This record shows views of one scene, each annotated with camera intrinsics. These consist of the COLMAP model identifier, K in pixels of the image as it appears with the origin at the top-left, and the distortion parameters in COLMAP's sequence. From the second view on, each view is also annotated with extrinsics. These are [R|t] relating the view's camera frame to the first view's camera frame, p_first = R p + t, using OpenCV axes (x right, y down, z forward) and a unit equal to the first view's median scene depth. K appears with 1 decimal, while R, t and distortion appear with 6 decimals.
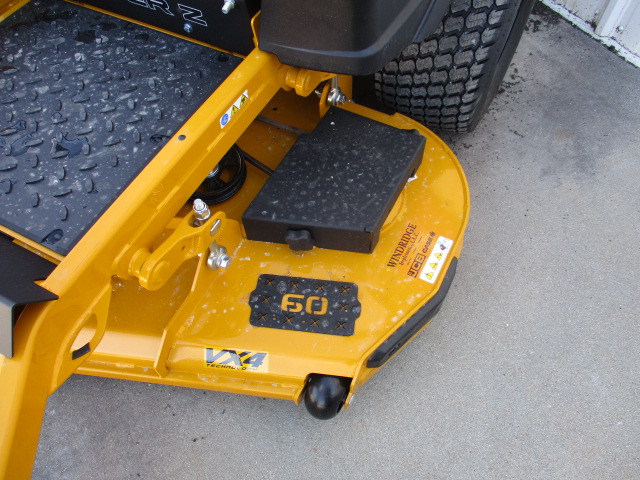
lens RADIAL K [[535.1, 0, 320.0], [0, 535.1, 240.0], [0, 0, 1]] dist [-0.027501, -0.005577]
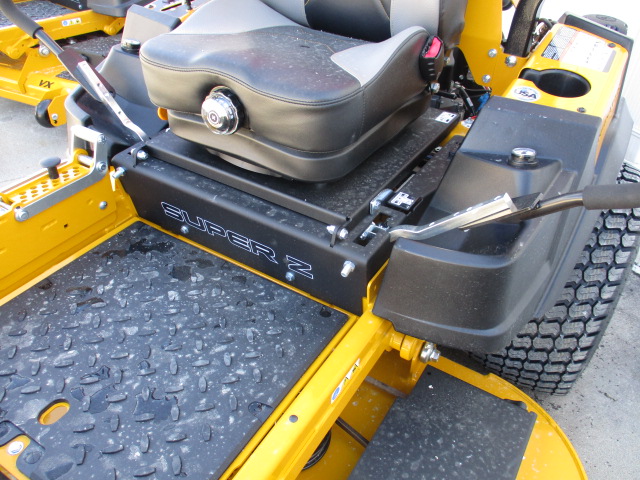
lens RADIAL K [[535.1, 0, 320.0], [0, 535.1, 240.0], [0, 0, 1]] dist [-0.027501, -0.005577]
pose [[0.995837, 0.086344, -0.029212, -0.174405], [-0.091137, 0.937456, -0.335961, -0.143065], [-0.001623, 0.337224, 0.941423, 0.068530]]
